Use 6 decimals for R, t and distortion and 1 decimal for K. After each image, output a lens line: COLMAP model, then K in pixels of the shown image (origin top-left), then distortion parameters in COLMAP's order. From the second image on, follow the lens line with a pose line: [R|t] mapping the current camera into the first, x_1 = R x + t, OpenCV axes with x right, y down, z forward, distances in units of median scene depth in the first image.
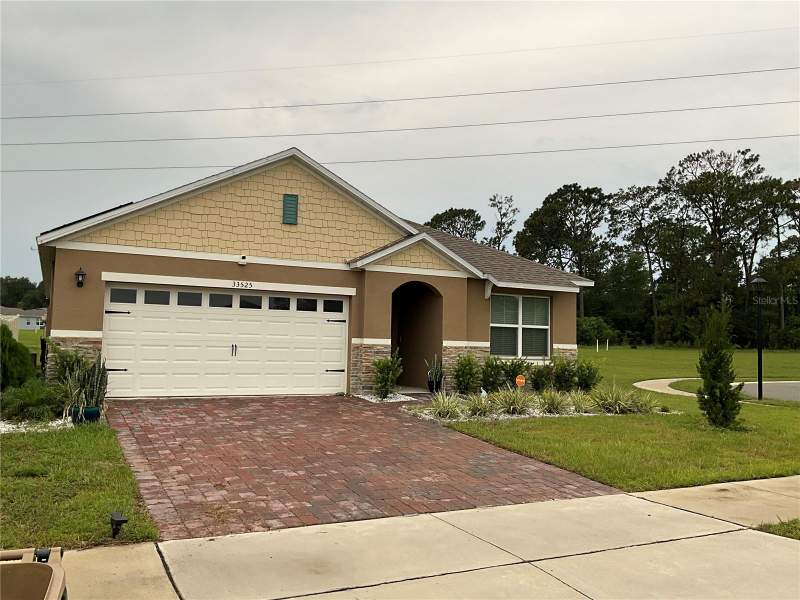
lens RADIAL K [[693.5, 0, 399.8], [0, 693.5, 299.8], [0, 0, 1]] dist [-0.003924, -0.001740]
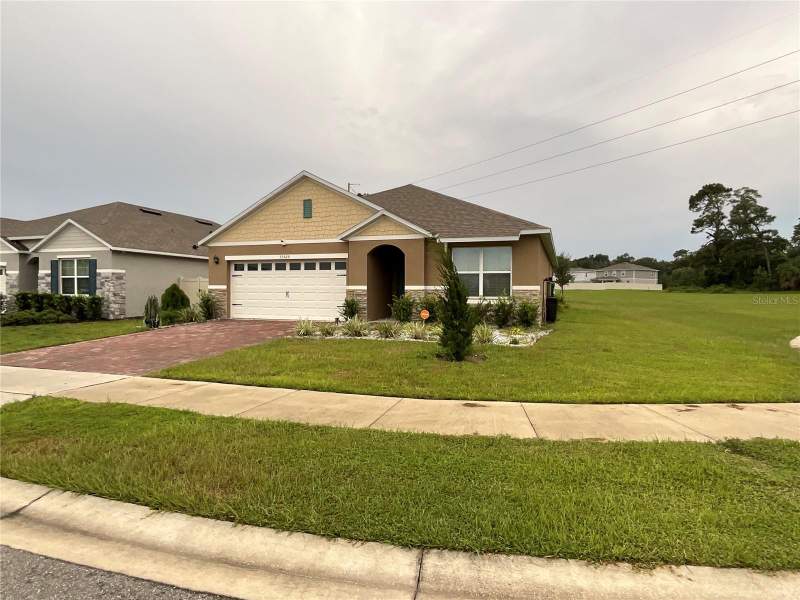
lens RADIAL K [[449.2, 0, 400.2], [0, 449.2, 298.3], [0, 0, 1]] dist [-0.000114, -0.000030]
pose [[0.692356, -0.005645, -0.721534, 0.764833], [0.059837, 0.996974, 0.049617, 0.042157], [0.719071, -0.077528, 0.690599, 0.404118]]
